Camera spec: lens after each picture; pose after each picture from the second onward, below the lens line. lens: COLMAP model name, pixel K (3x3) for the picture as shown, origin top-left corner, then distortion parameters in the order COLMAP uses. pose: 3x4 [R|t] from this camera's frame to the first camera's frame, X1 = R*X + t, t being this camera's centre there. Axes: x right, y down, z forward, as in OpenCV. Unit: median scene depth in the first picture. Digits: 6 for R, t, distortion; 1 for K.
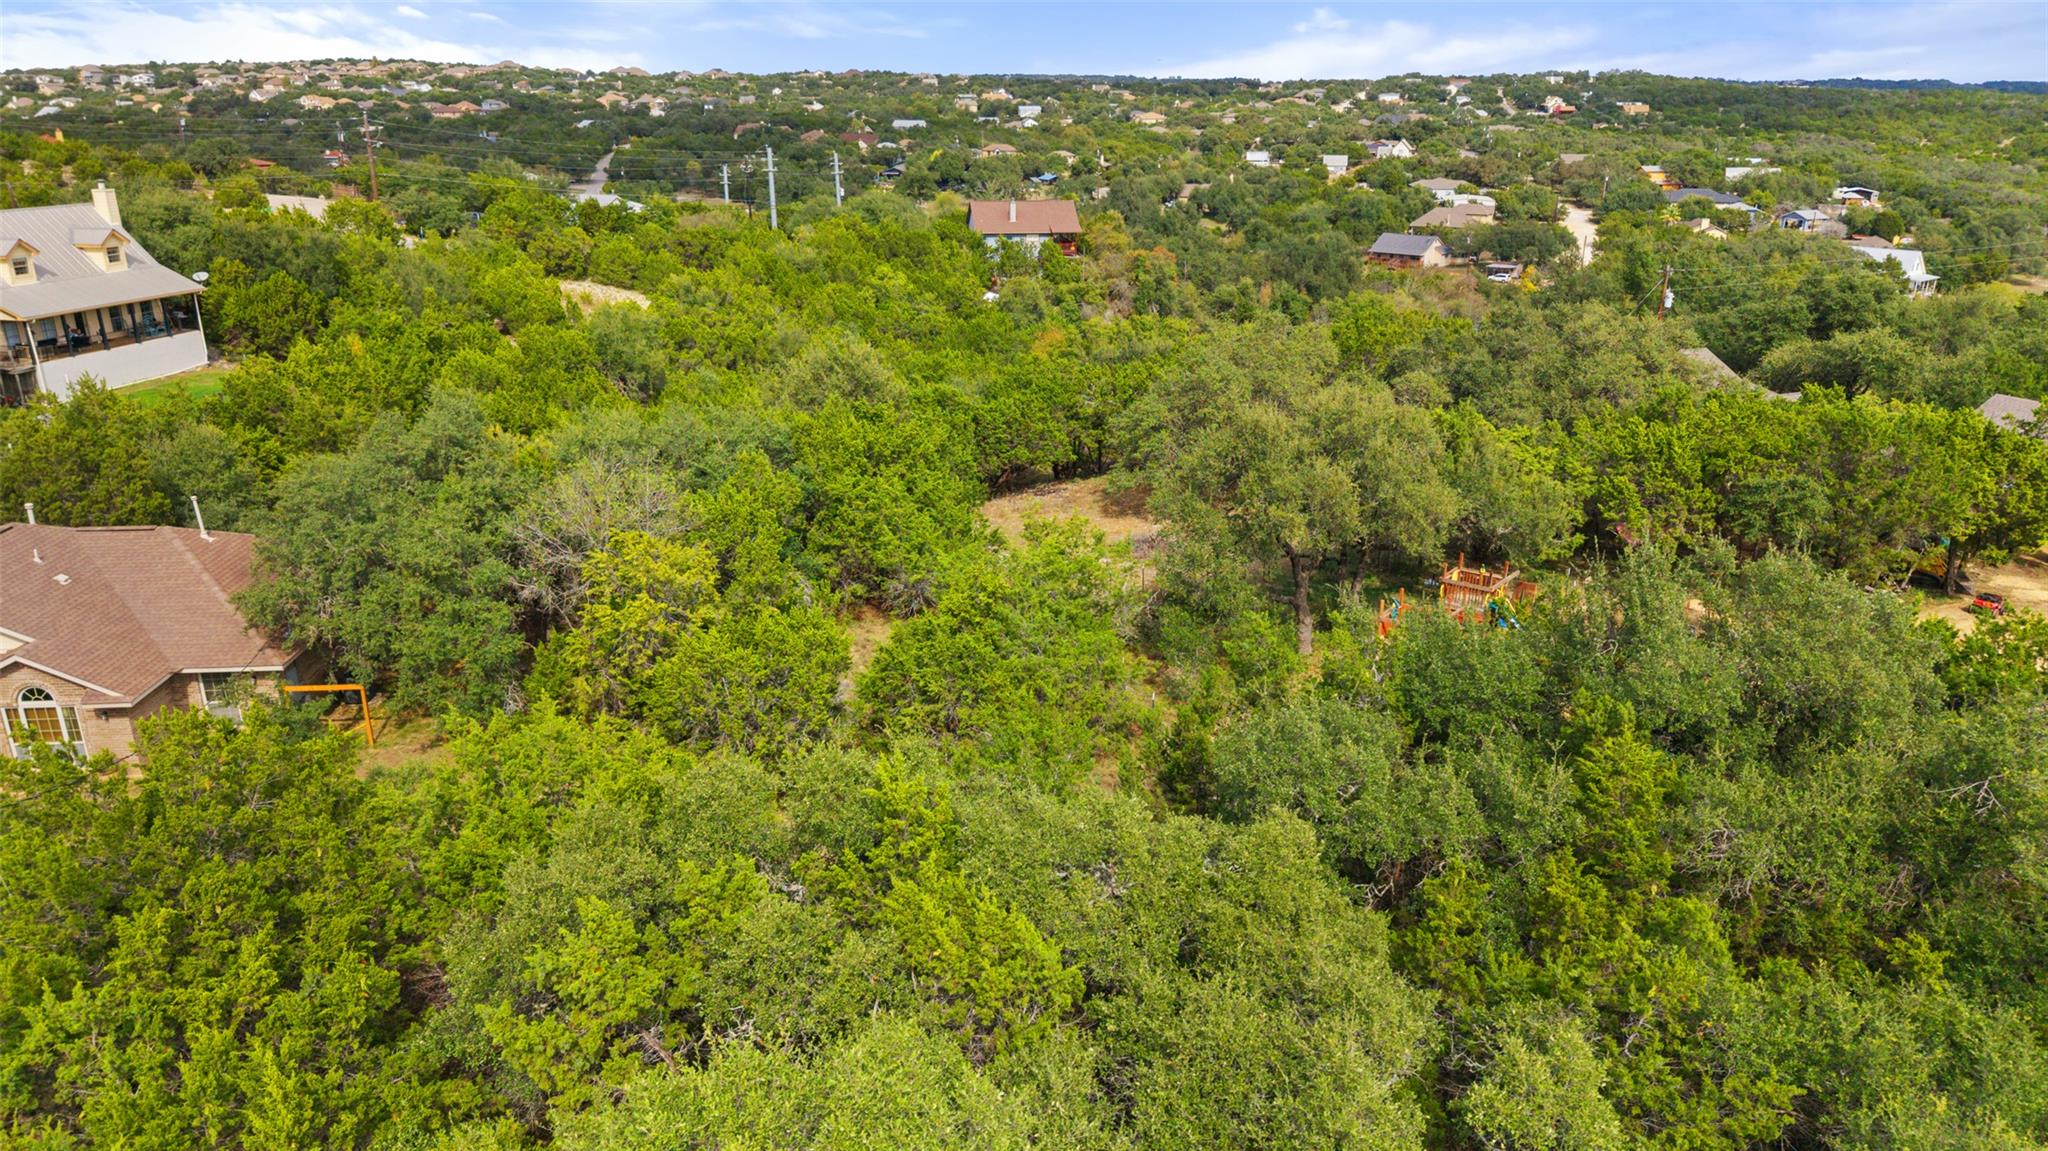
lens RADIAL K [[1376.6, 0, 1024.0], [0, 1376.6, 575.5], [0, 0, 1]] dist [0.001992, -0.004163]
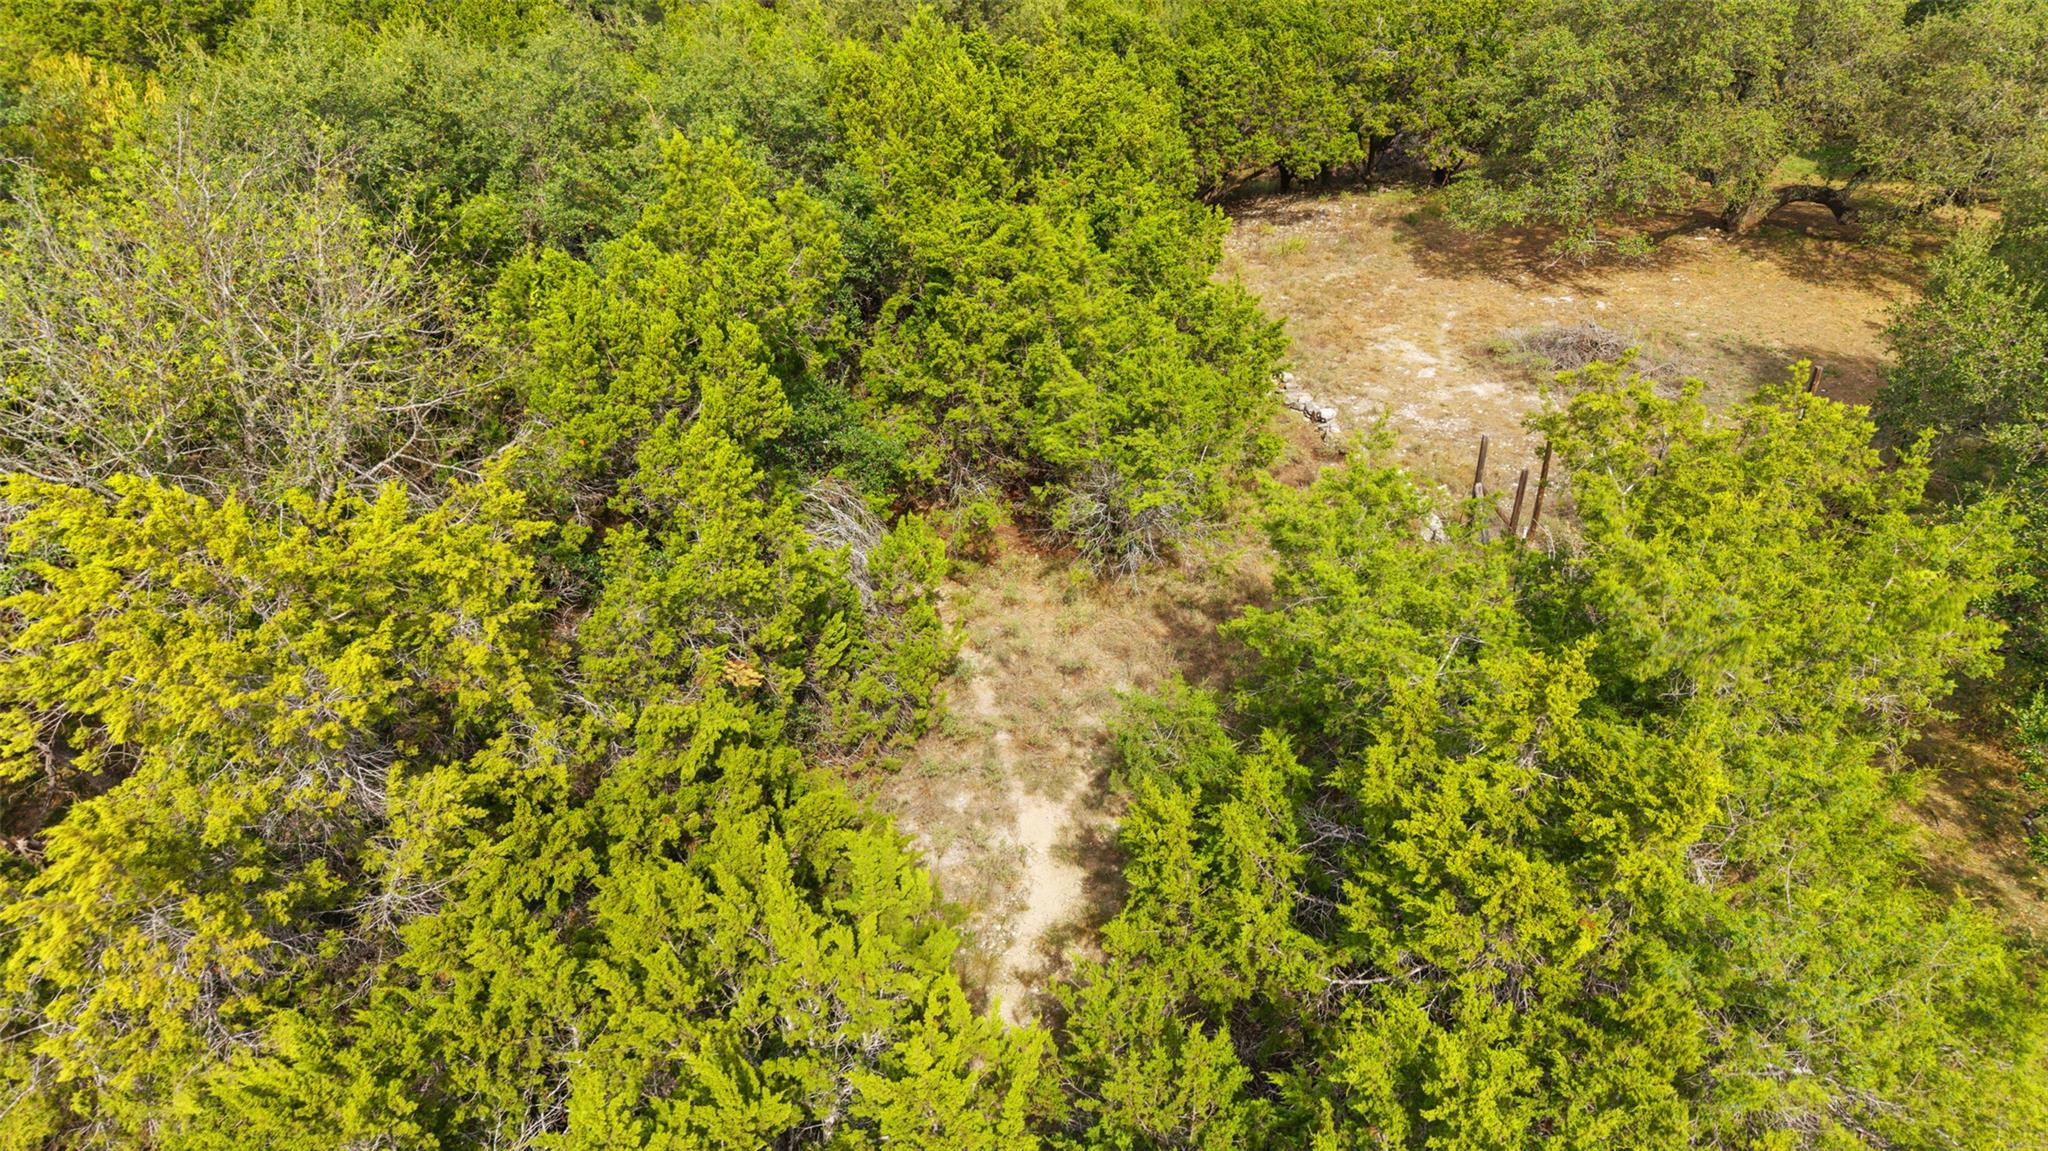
lens RADIAL K [[1380.9, 0, 1092.8], [0, 1380.9, 576.4], [0, 0, 1]] dist [-0.005690, -0.001310]
pose [[0.999602, 0.024863, -0.013332, -0.083791], [-0.021326, 0.975297, 0.219866, -0.057237], [0.018470, -0.219494, 0.975439, 0.600309]]
